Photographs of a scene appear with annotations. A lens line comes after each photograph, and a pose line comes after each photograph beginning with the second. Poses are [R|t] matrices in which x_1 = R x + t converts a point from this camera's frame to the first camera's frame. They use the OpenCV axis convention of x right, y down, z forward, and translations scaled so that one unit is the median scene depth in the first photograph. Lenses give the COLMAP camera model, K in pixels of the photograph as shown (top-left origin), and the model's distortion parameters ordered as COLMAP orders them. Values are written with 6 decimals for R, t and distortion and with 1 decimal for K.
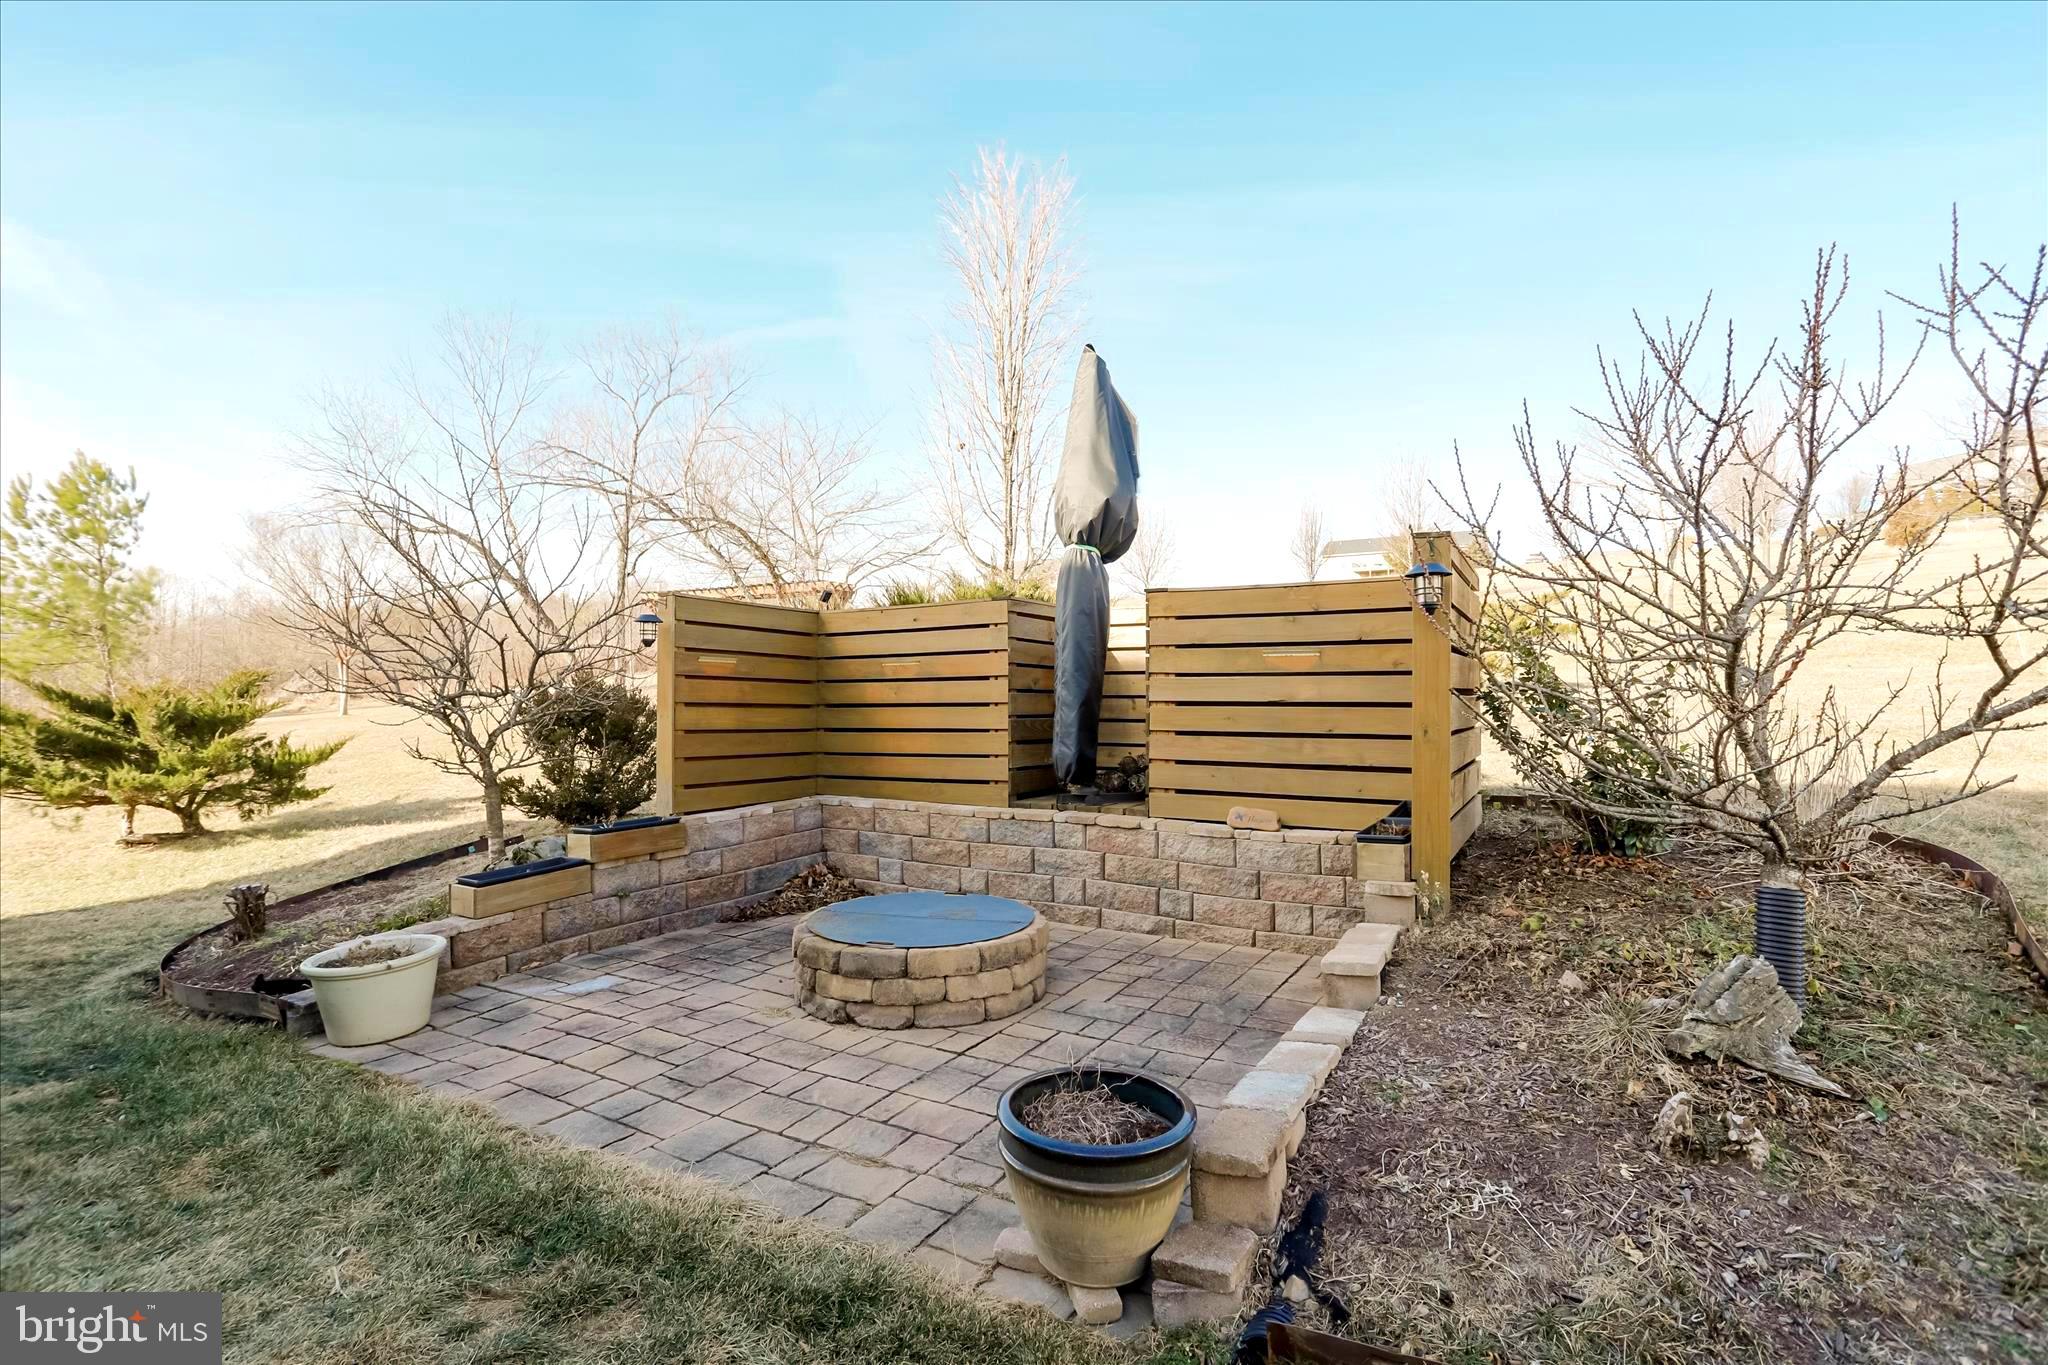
lens RADIAL K [[1019.7, 0, 1021.7], [0, 1019.7, 664.8], [0, 0, 1]] dist [-0.068138, 0.039737]
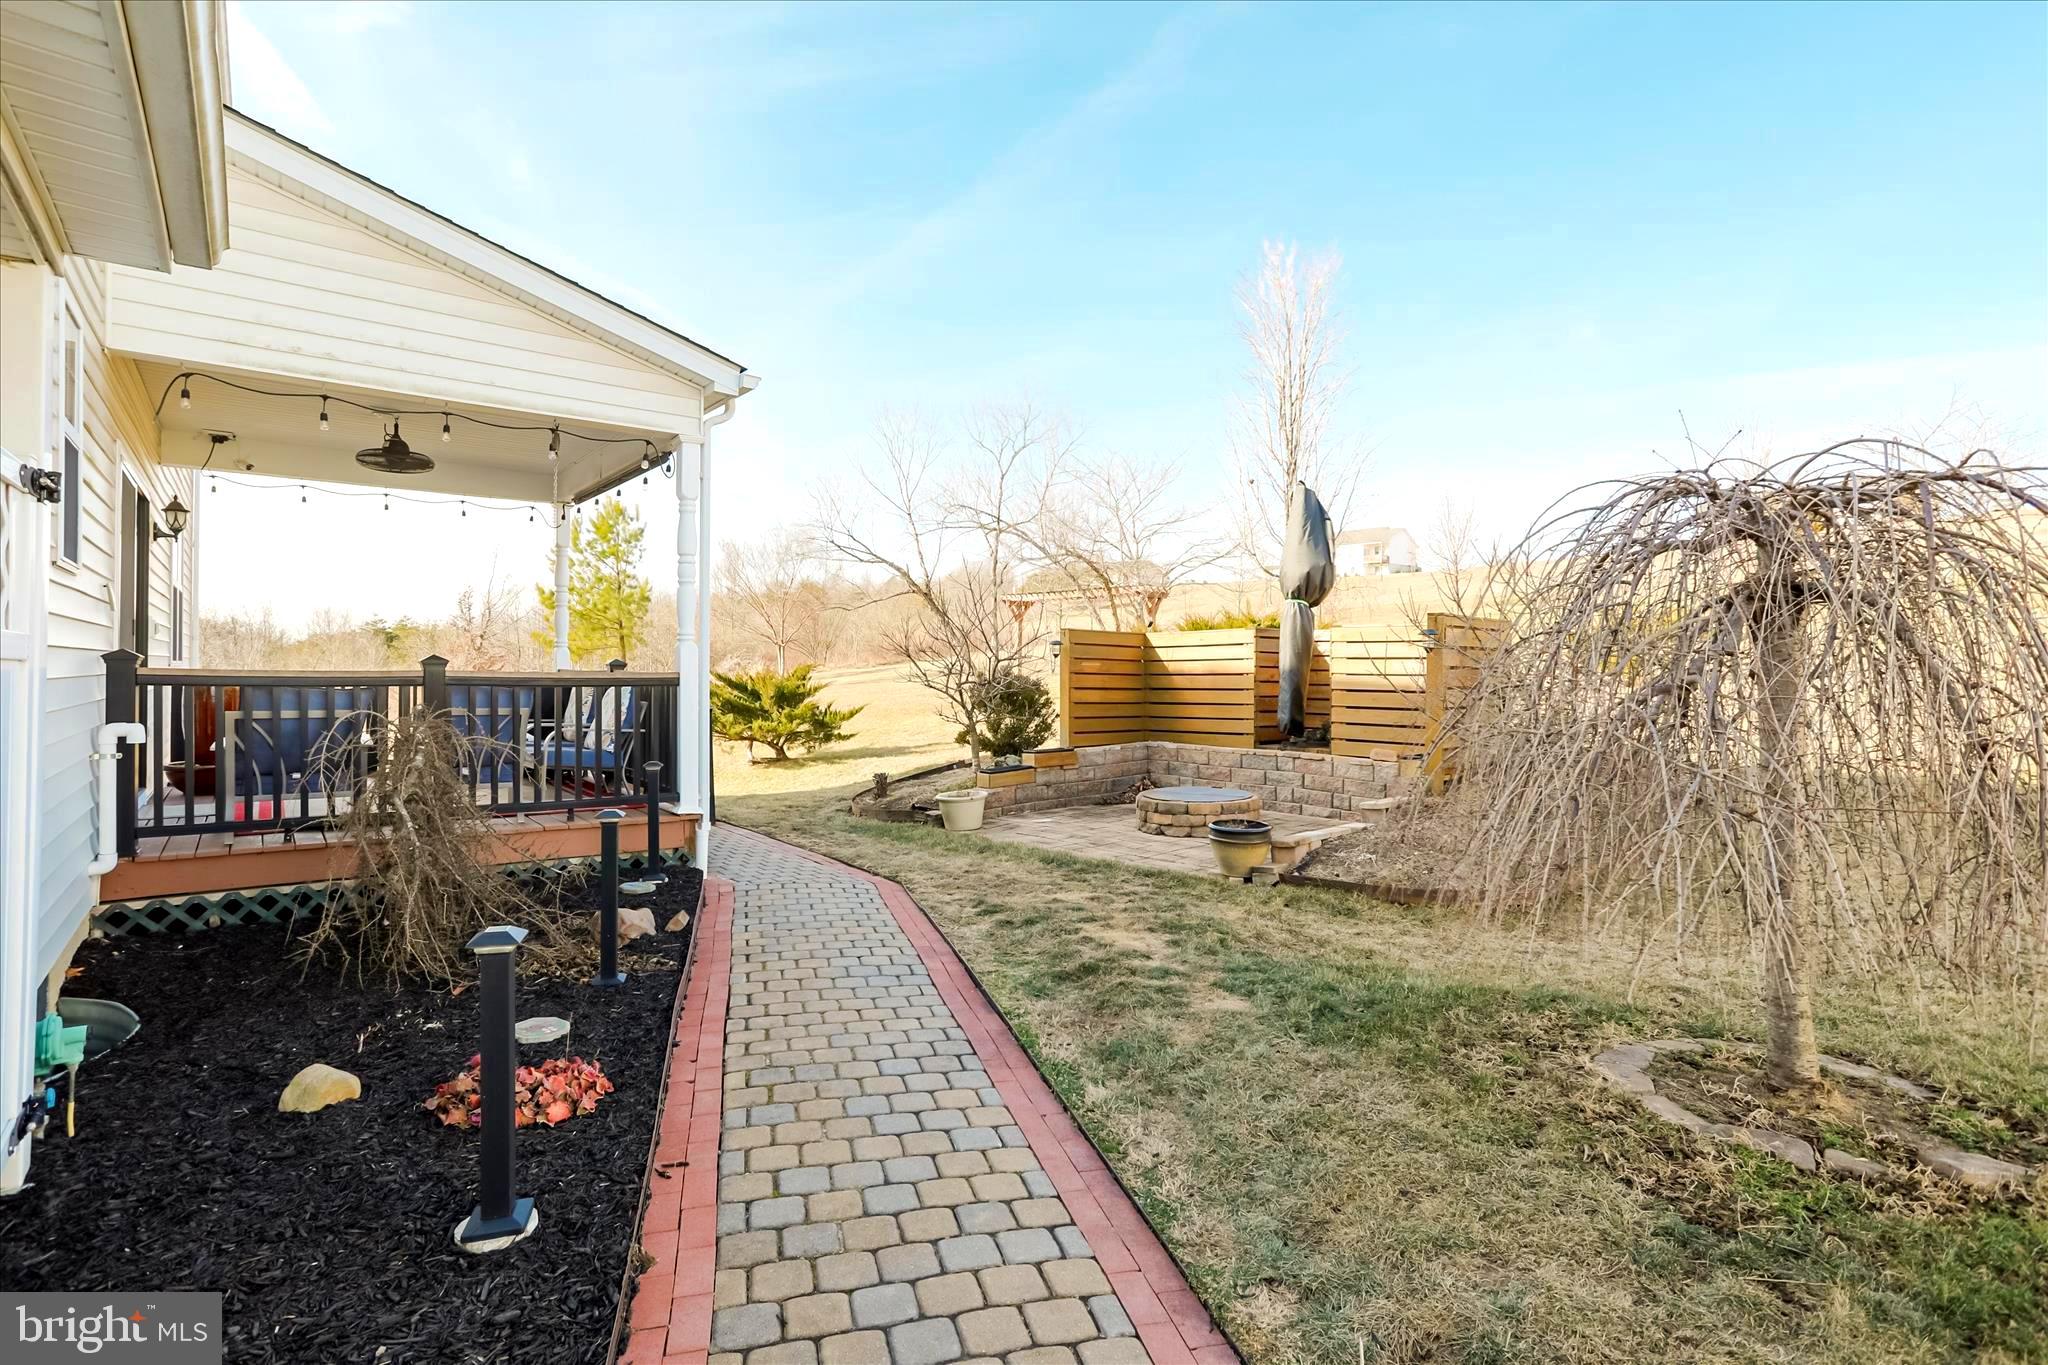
lens RADIAL K [[1019.7, 0, 1021.7], [0, 1019.7, 664.8], [0, 0, 1]] dist [-0.068138, 0.039737]
pose [[0.952874, 0.001968, -0.303361, 0.134692], [0.005965, 0.999664, 0.025220, -0.049509], [0.303309, -0.025841, 0.952542, -0.768283]]
